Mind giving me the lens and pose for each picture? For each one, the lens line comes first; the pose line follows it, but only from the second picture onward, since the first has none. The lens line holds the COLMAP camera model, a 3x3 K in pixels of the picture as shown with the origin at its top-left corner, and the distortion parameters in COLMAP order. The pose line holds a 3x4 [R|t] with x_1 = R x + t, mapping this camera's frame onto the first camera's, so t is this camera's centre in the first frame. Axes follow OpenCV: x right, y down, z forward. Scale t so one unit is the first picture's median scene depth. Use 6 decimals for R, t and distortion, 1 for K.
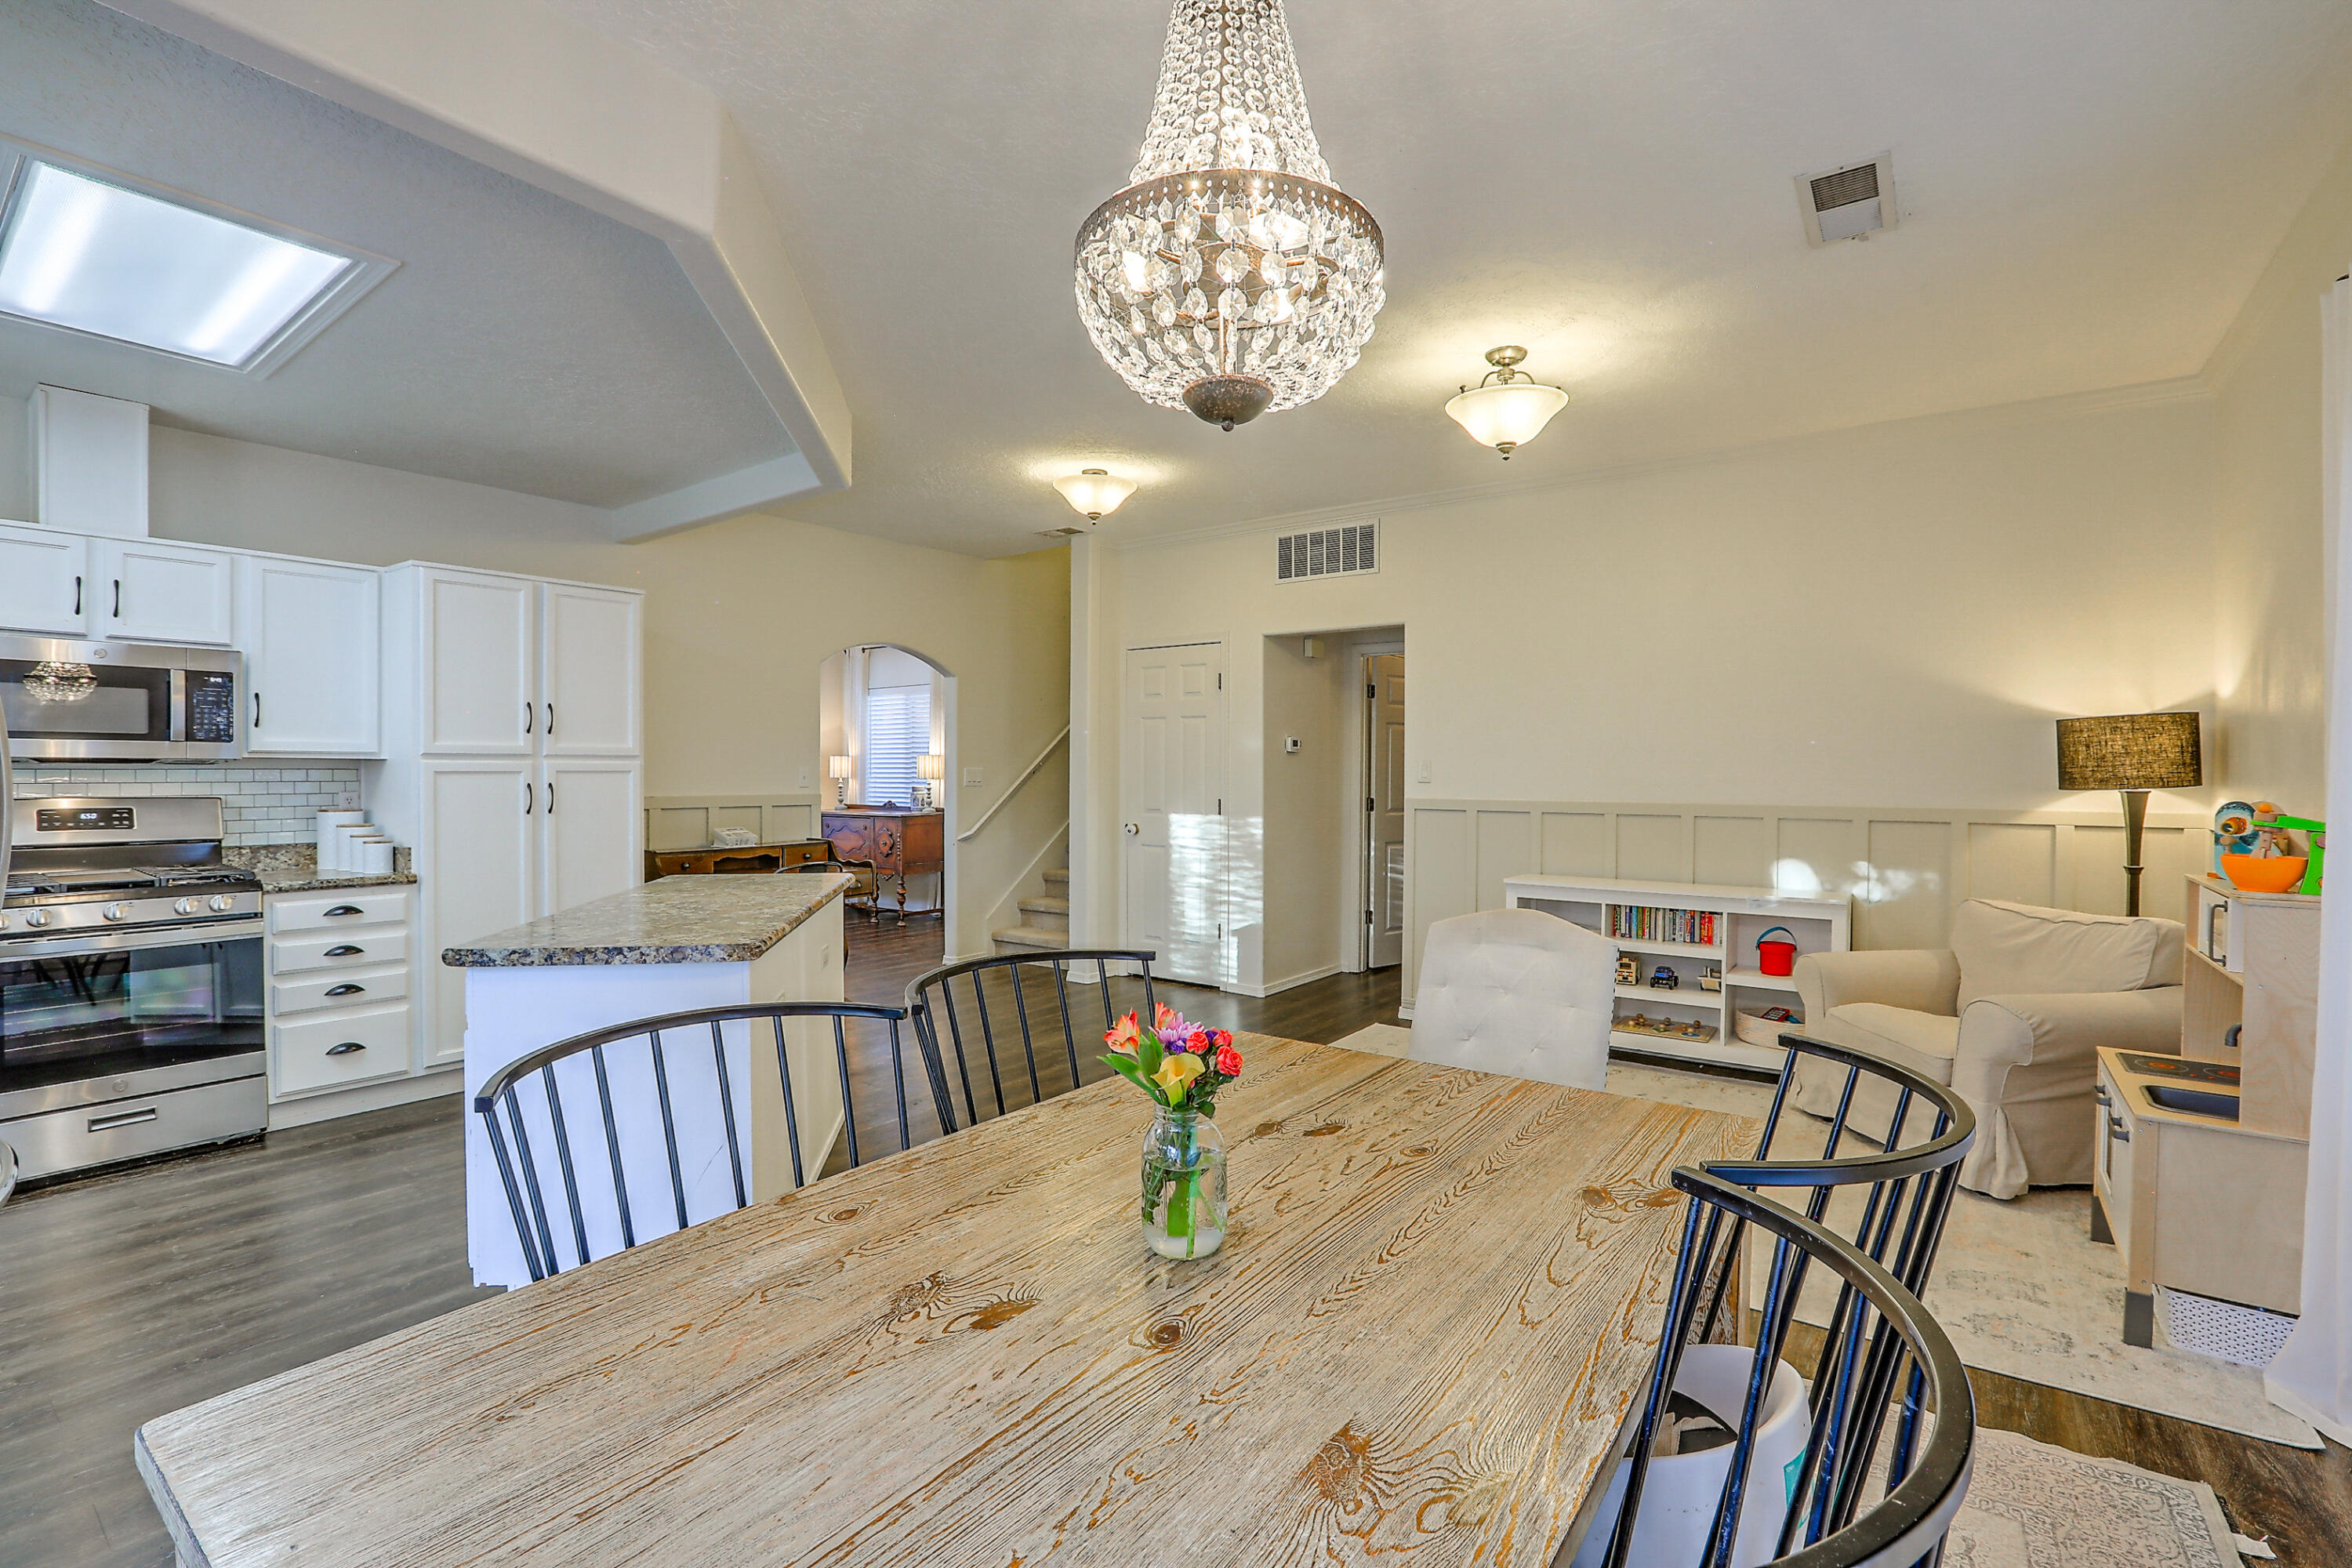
lens RADIAL K [[1065.4, 0, 1182.6], [0, 1065.4, 774.3], [0, 0, 1]] dist [-0.048056, 0.016394]
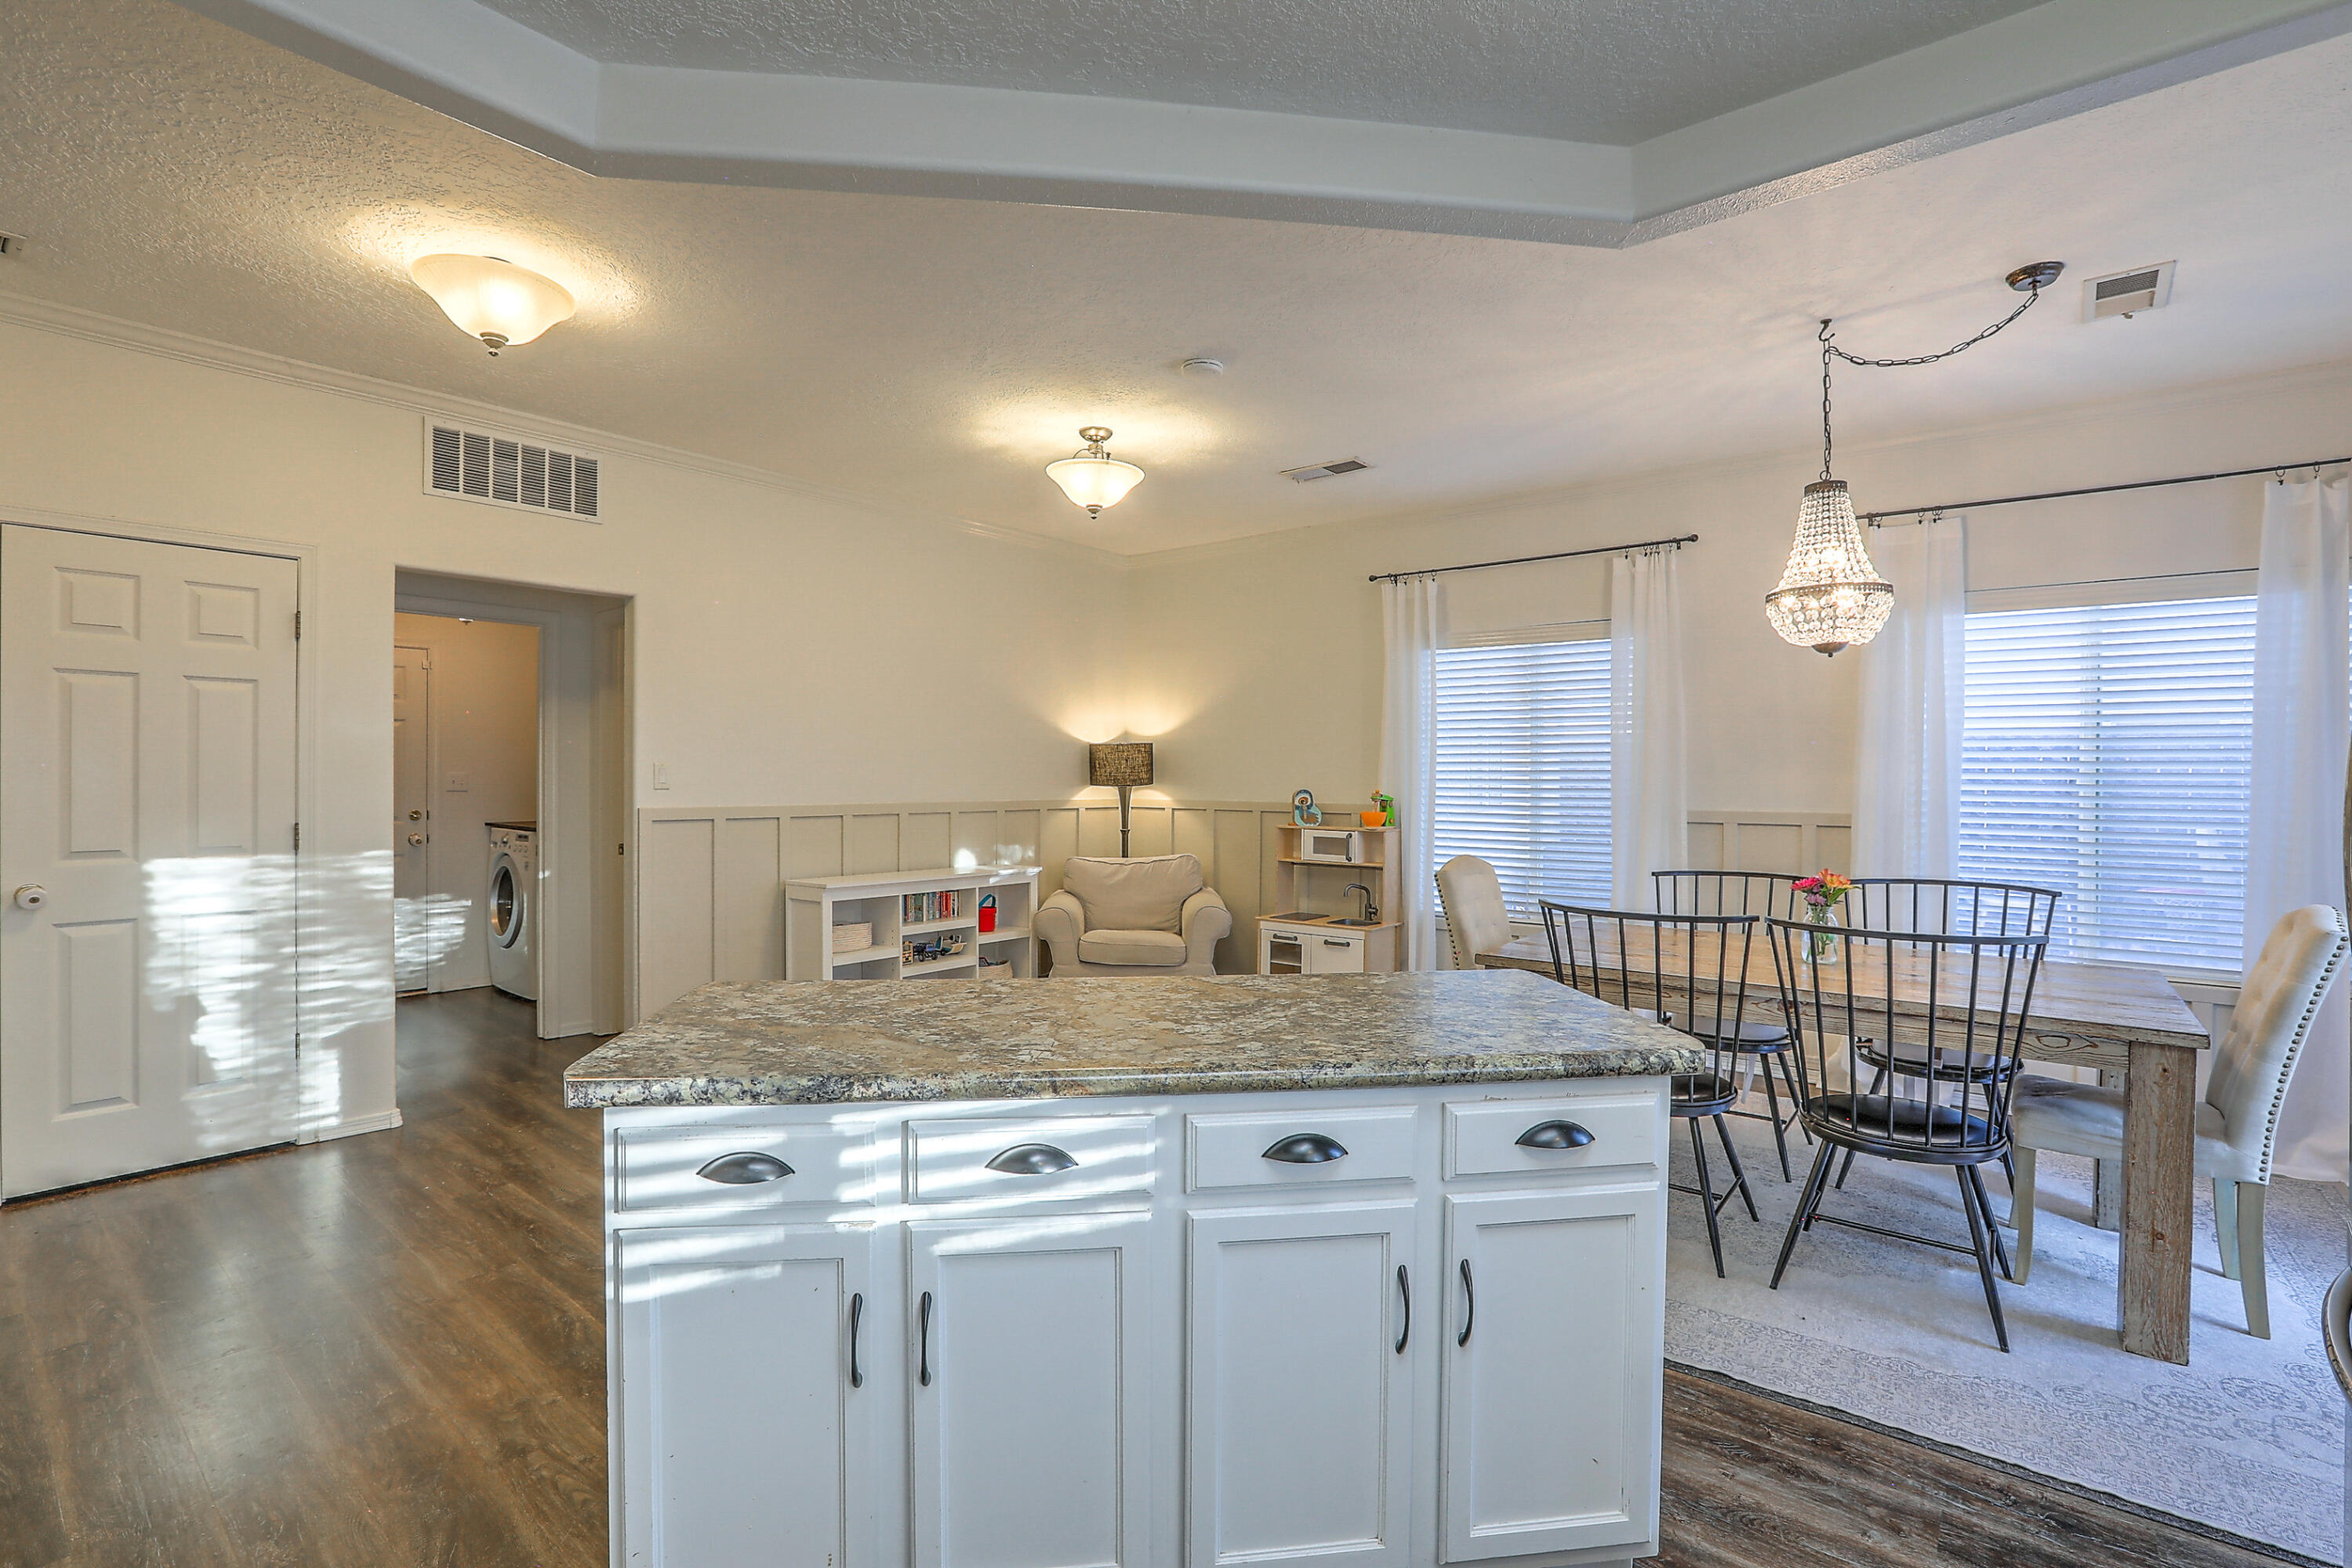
lens RADIAL K [[1065.4, 0, 1183.1], [0, 1065.4, 784.6], [0, 0, 1]] dist [-0.048056, 0.016394]
pose [[0.041545, -0.010690, 0.999079, -0.571038], [0.001545, 0.999942, 0.010635, -0.004525], [-0.999135, 0.001102, 0.041559, 0.532445]]
